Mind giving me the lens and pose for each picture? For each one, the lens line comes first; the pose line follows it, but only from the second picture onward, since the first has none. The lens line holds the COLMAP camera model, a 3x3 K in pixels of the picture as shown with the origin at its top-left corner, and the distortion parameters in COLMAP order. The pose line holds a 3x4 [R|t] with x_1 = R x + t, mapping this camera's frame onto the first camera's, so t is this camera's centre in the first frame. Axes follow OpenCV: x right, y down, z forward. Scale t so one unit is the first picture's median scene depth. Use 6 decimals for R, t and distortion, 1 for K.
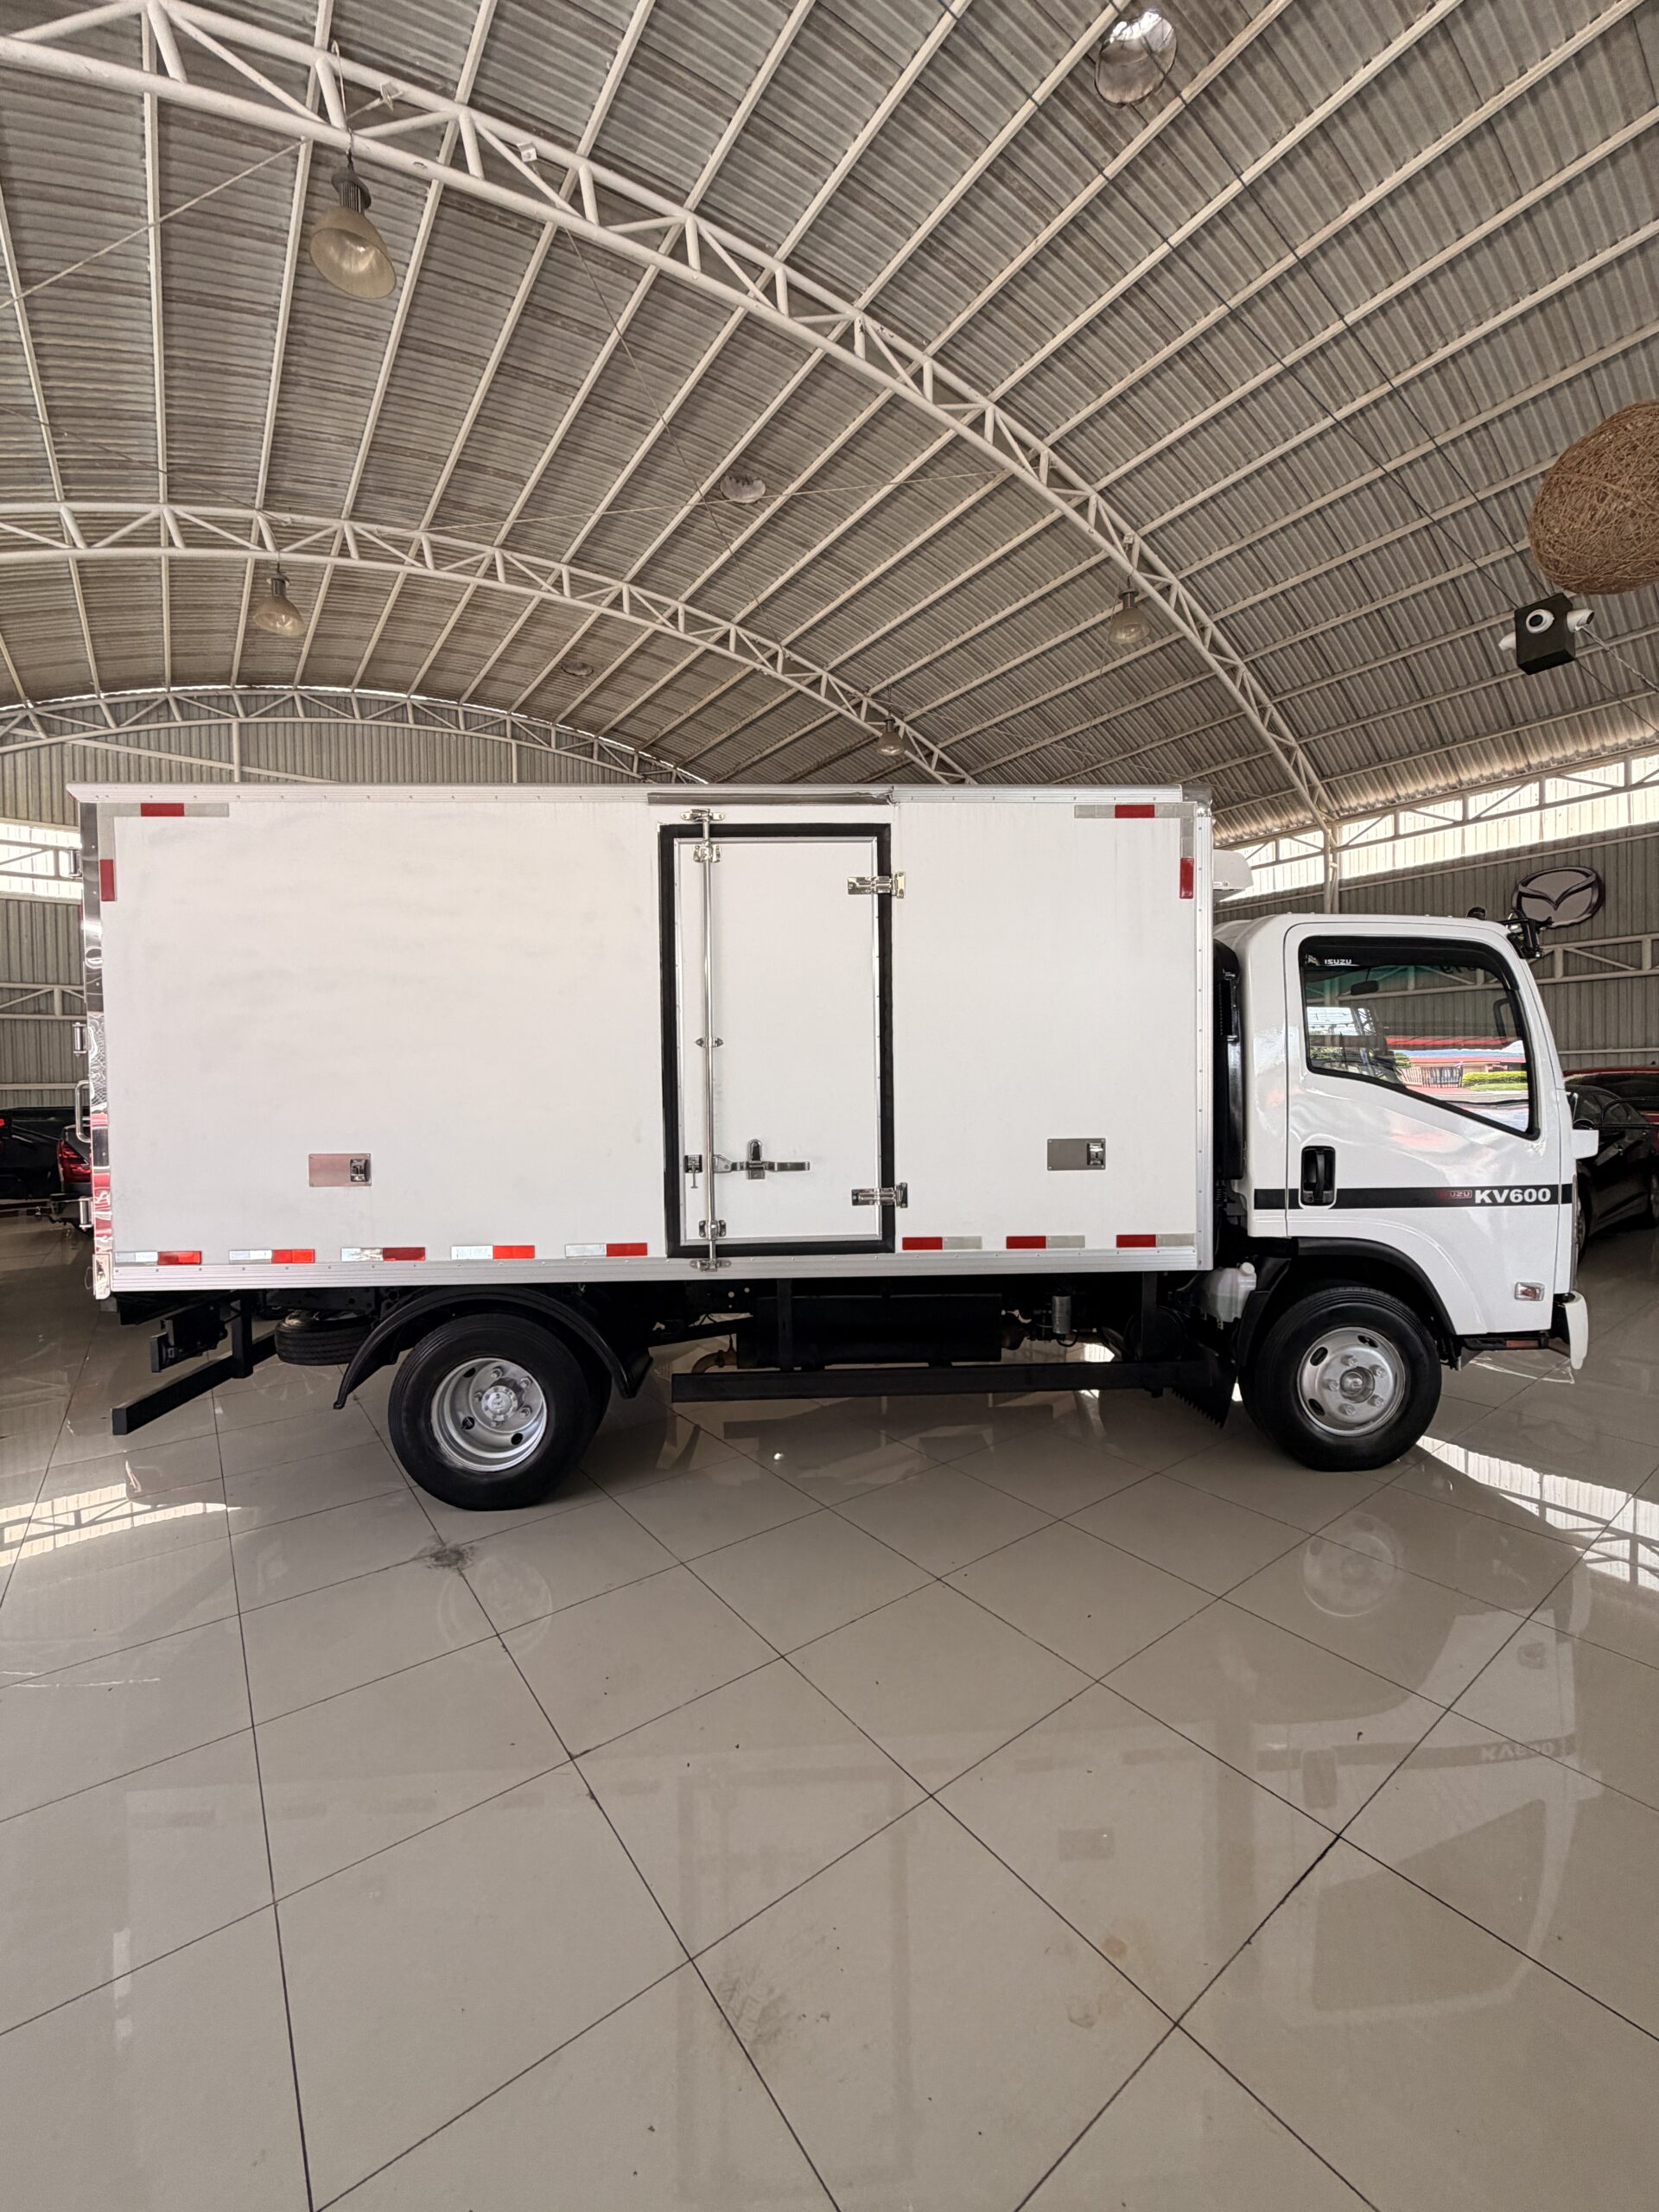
lens RADIAL K [[886.6, 0, 824.6], [0, 886.6, 1096.5], [0, 0, 1]] dist [0.000318, -0.000827]
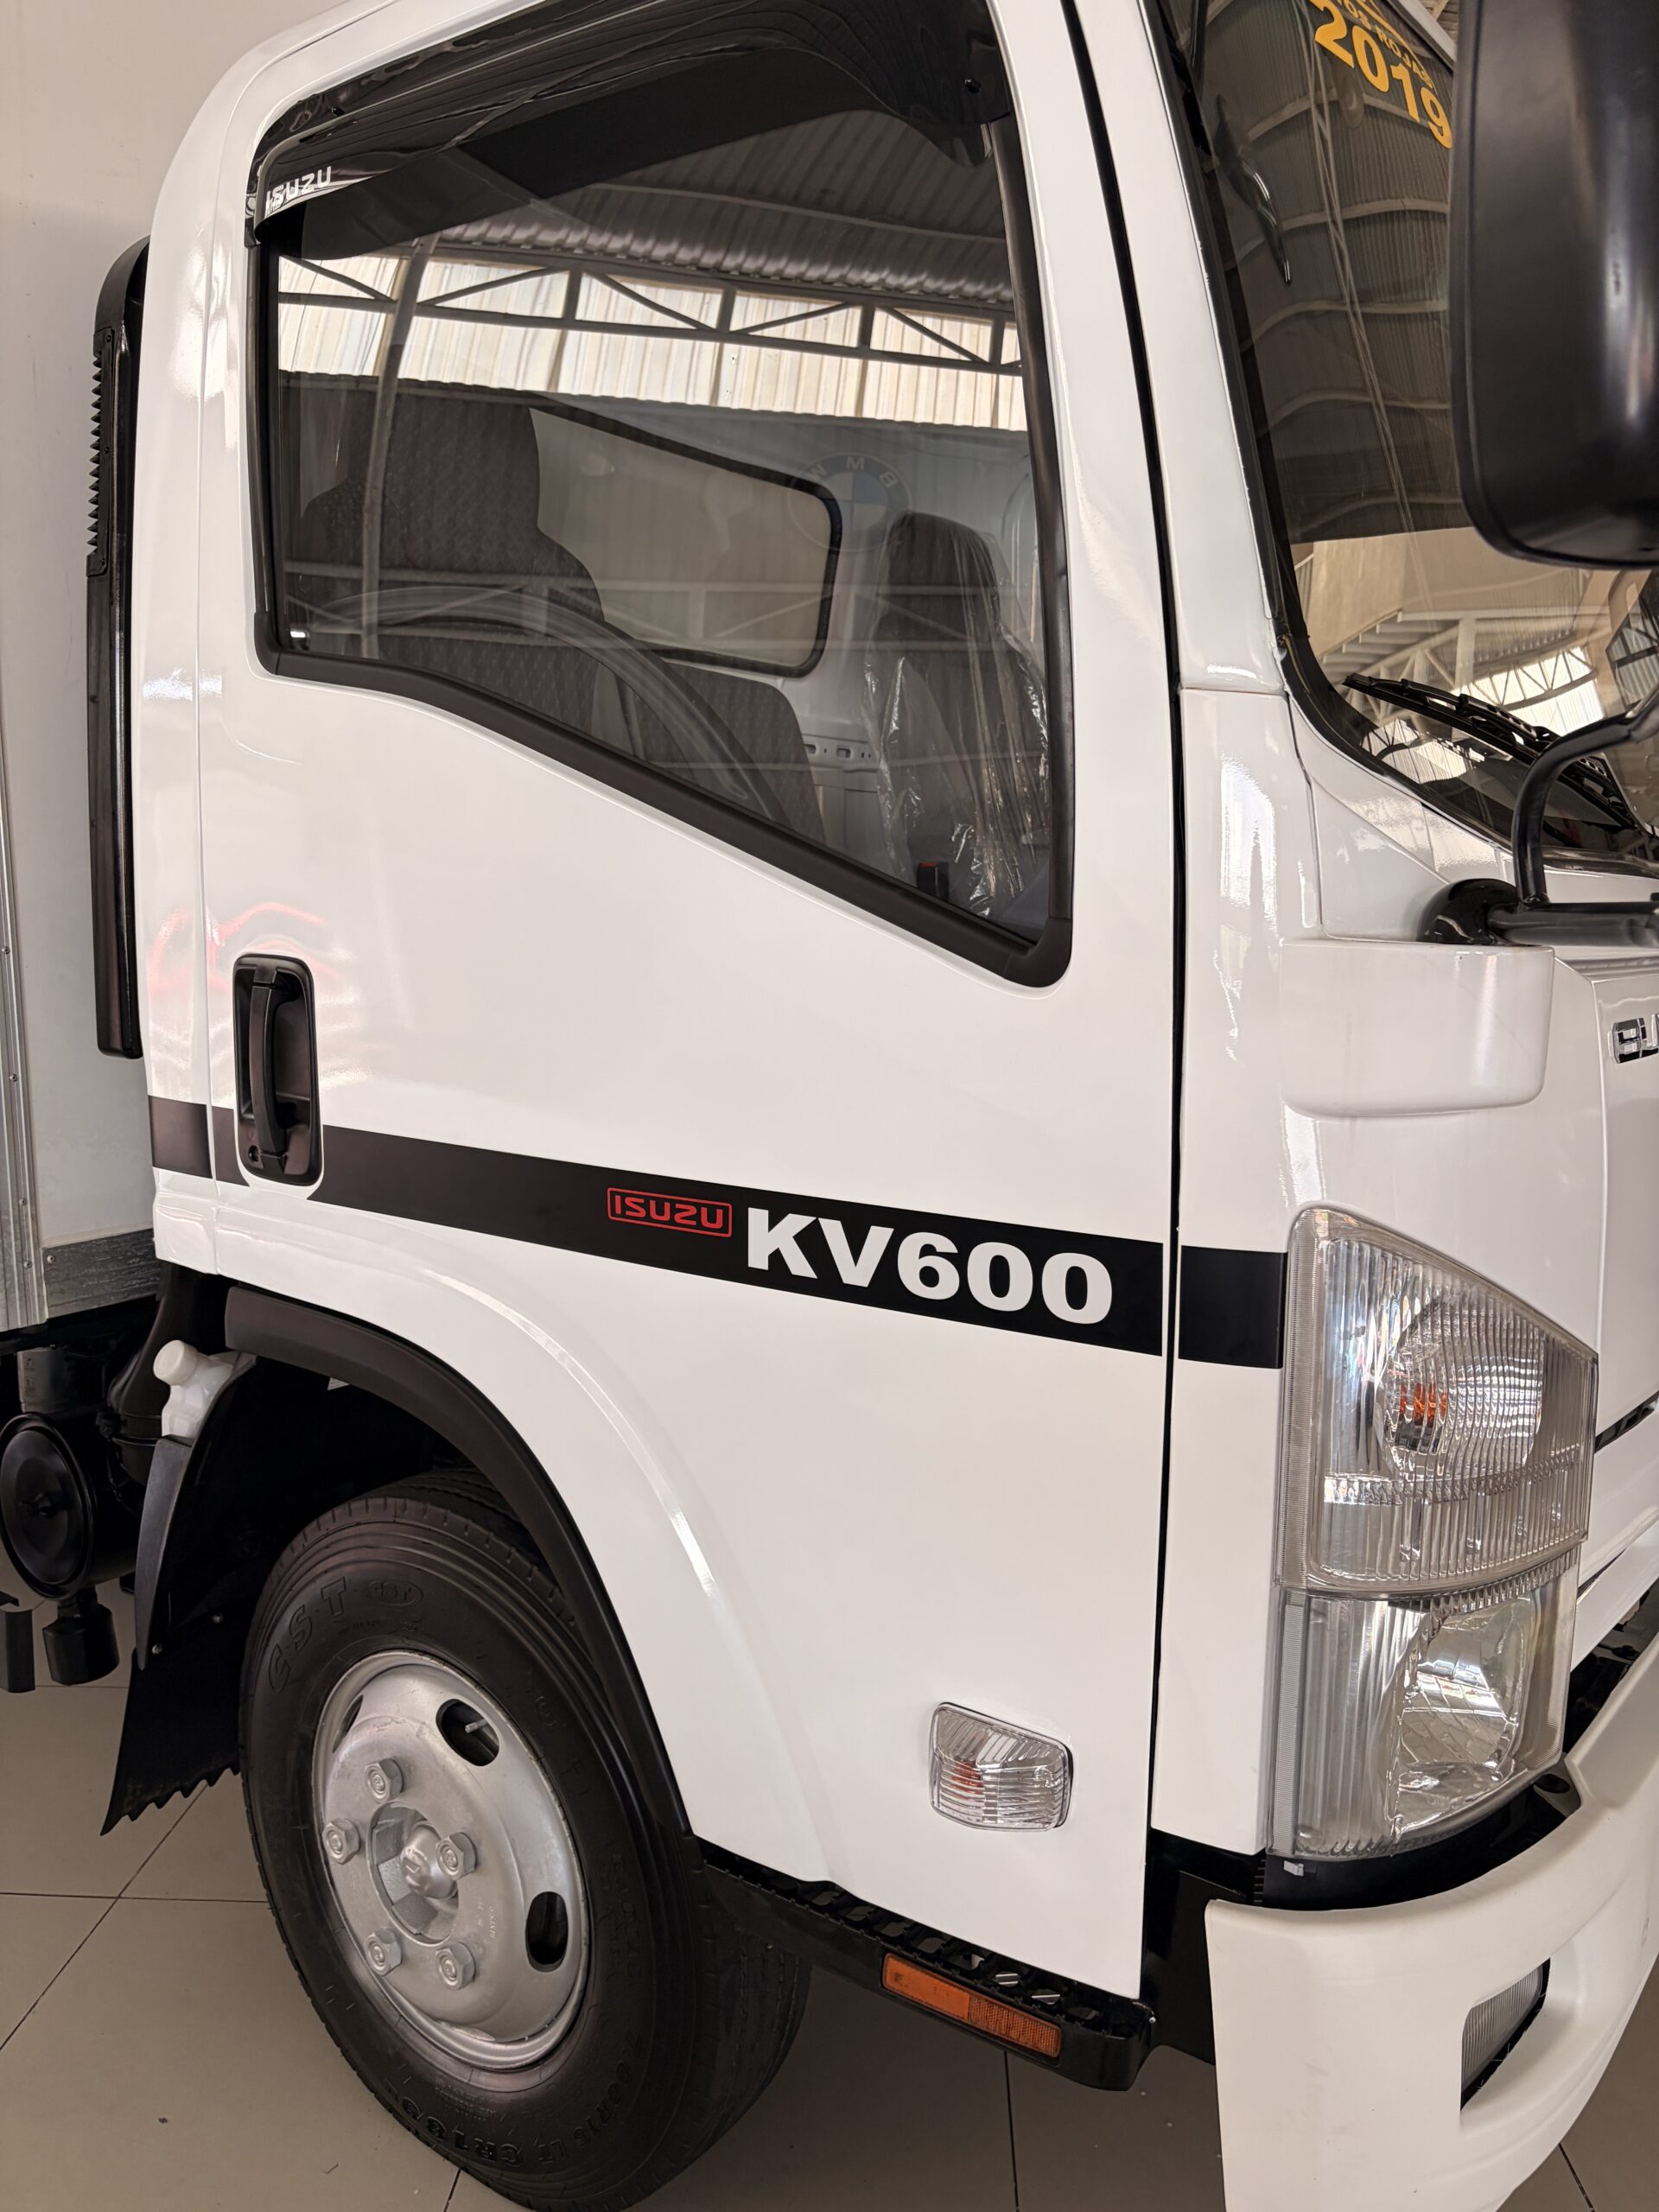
lens RADIAL K [[1672.4, 0, 829.5], [0, 1672.4, 1106.0], [0, 0, 1]] dist [0.061876, -0.068737]
pose [[0.772993, 0.098981, -0.626646, 0.979253], [-0.020950, 0.991198, 0.130721, 0.030693], [0.634069, -0.087918, 0.768262, 0.705968]]
